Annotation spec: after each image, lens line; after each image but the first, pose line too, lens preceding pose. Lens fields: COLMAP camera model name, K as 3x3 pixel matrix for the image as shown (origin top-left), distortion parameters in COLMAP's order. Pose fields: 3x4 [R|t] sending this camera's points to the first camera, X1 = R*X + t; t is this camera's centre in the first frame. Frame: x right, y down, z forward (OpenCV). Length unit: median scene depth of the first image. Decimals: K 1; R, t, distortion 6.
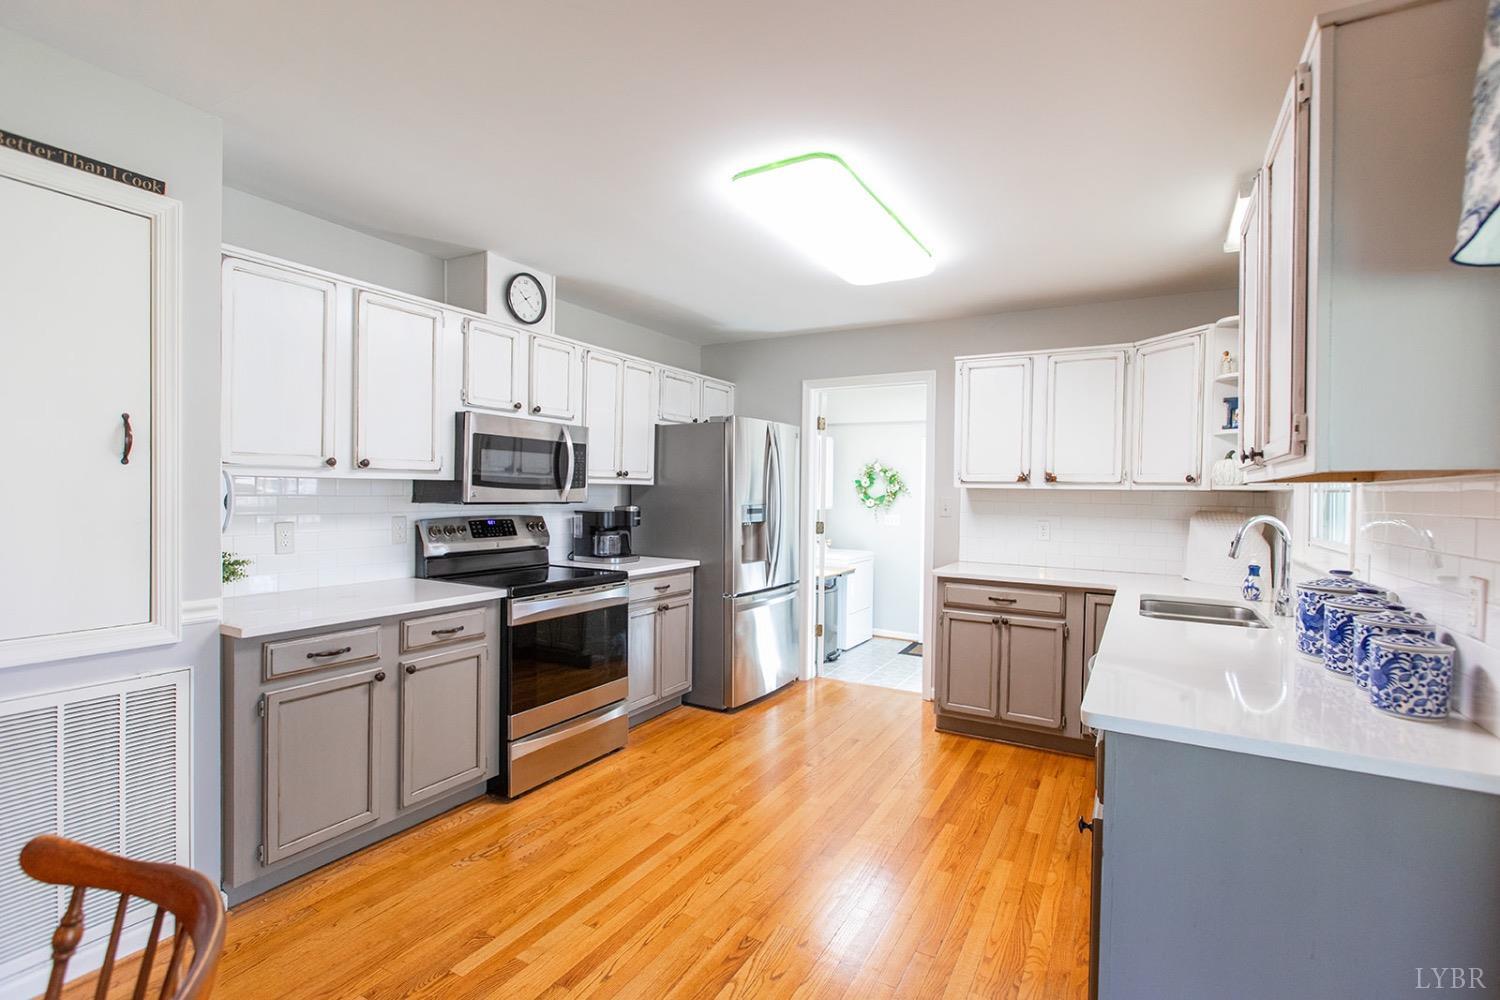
lens RADIAL K [[692.7, 0, 746.5], [0, 692.7, 499.9], [0, 0, 1]] dist [-0.001464, -0.001221]
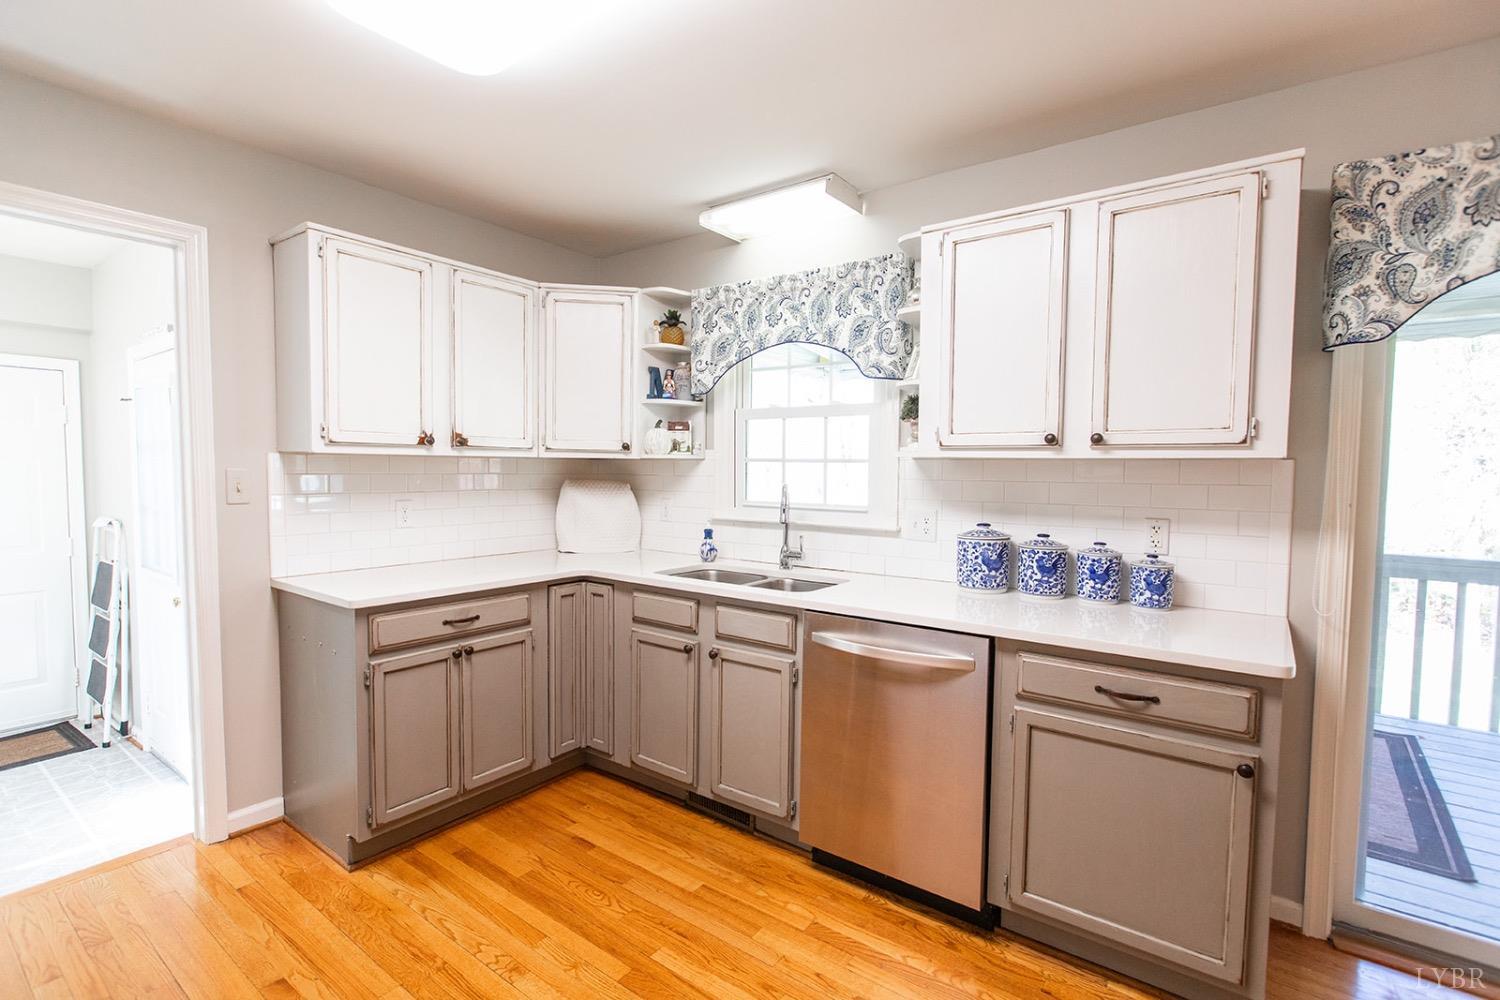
lens RADIAL K [[692.7, 0, 750.7], [0, 692.7, 502.9], [0, 0, 1]] dist [-0.001464, -0.001221]
pose [[0.115549, -0.066942, 0.991043, -0.264951], [0.003172, 0.997746, 0.067025, -0.015096], [-0.993297, -0.004601, 0.115501, 0.648068]]
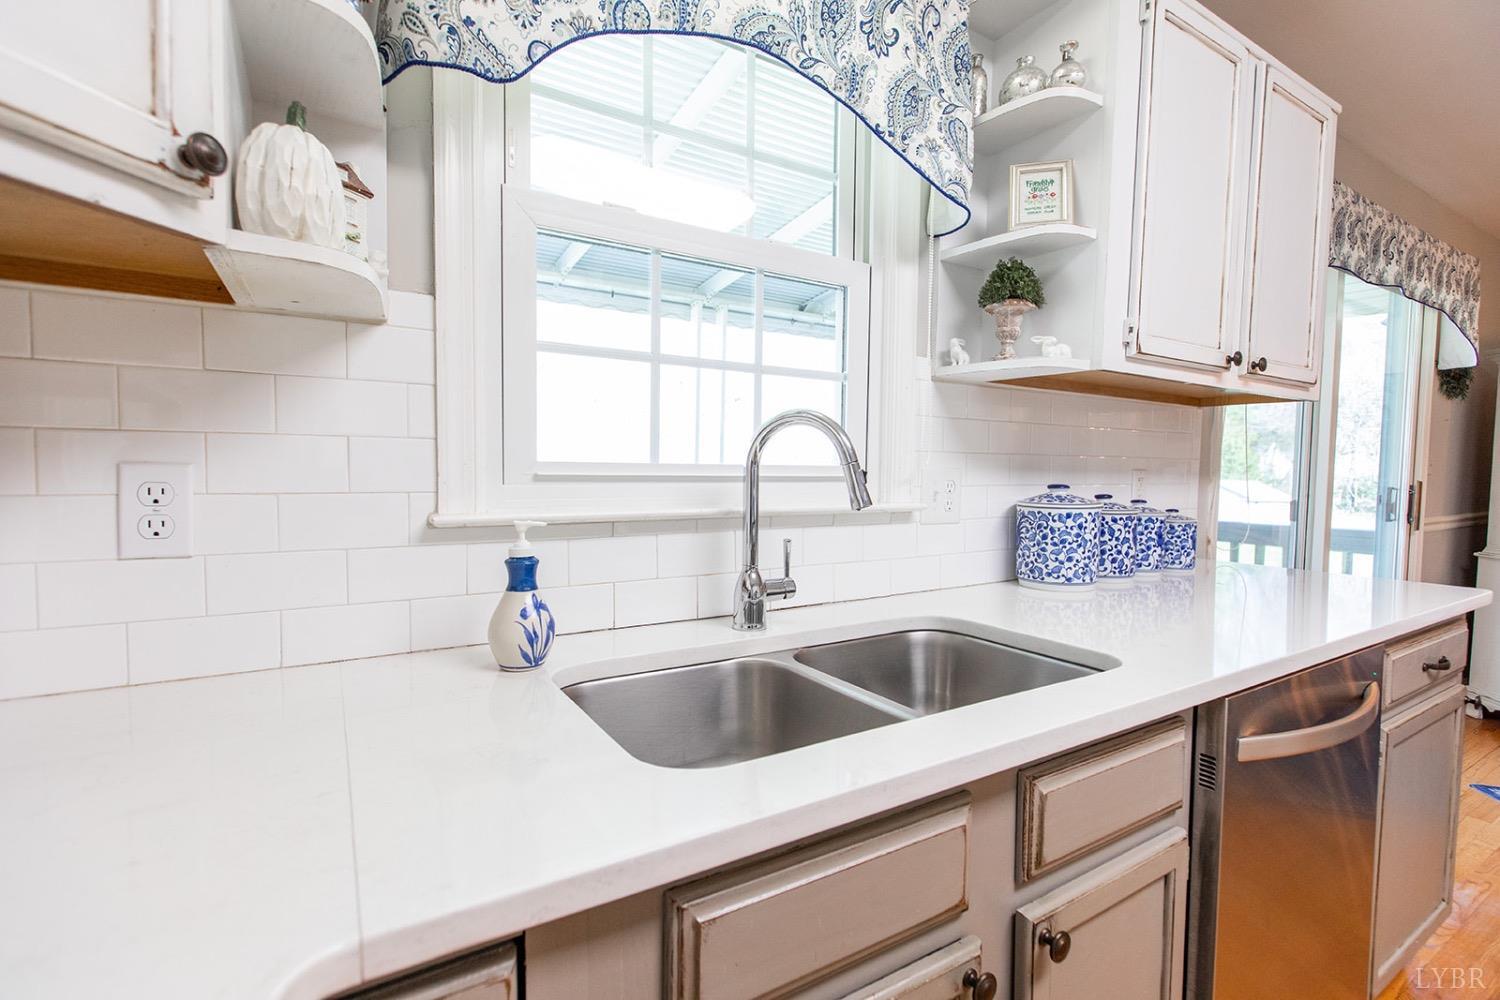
lens RADIAL K [[692.7, 0, 749.6], [0, 692.7, 502.7], [0, 0, 1]] dist [-0.001464, -0.001221]
pose [[-0.879960, -0.050706, 0.472335, 0.392157], [-0.020596, 0.997424, 0.068706, 0.035898], [-0.474602, 0.050731, -0.878737, 0.983982]]
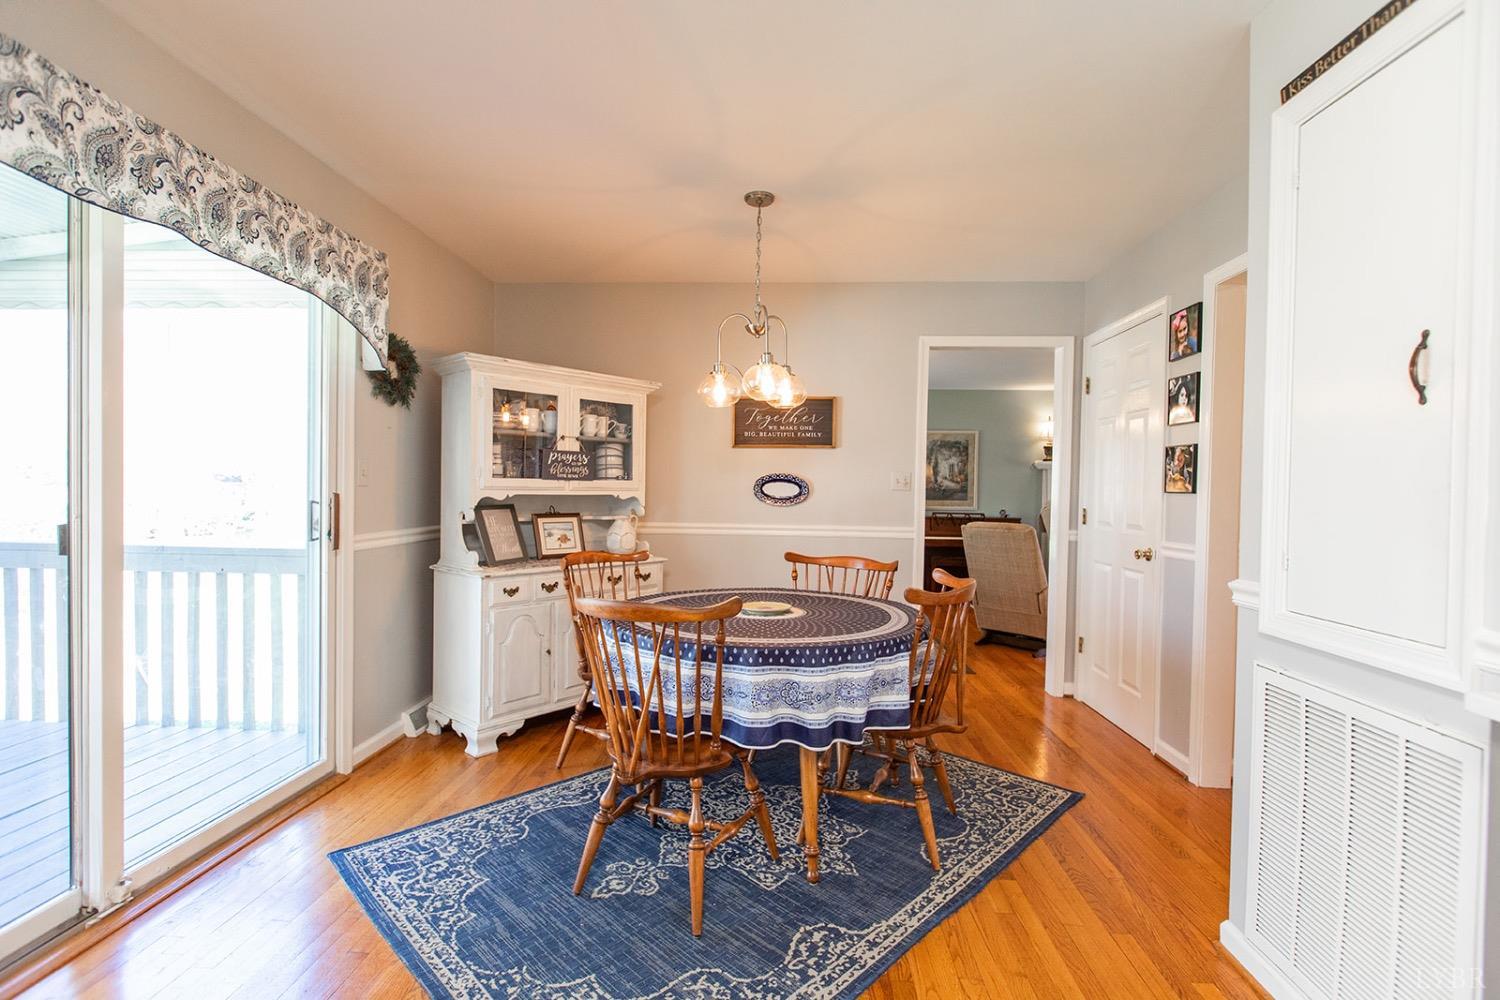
lens RADIAL K [[692.7, 0, 749.9], [0, 692.7, 504.2], [0, 0, 1]] dist [-0.001464, -0.001221]
pose [[-0.892206, -0.019401, -0.451211, -0.002927], [-0.033884, 0.999137, 0.024042, 0.029309], [0.450355, 0.036739, -0.892093, 0.701453]]
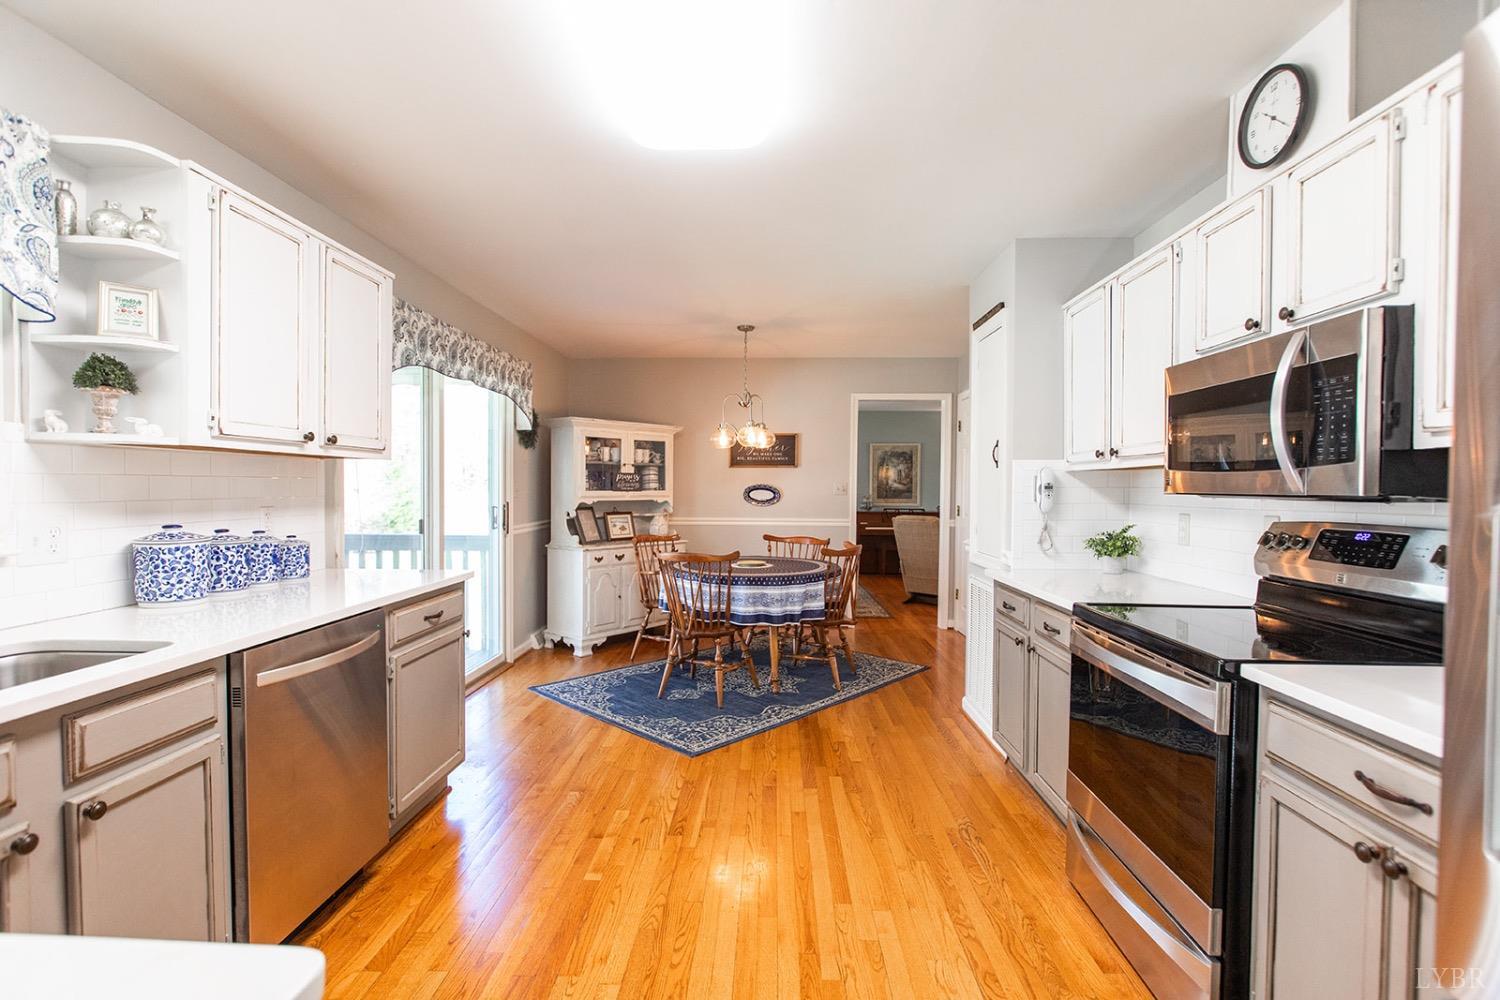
lens RADIAL K [[692.7, 0, 751.4], [0, 692.7, 502.0], [0, 0, 1]] dist [-0.001464, -0.001221]
pose [[-0.883145, -0.010705, -0.468977, 0.273643], [-0.025508, 0.999356, 0.025222, 0.005199], [0.468405, 0.034237, -0.882850, 1.227977]]
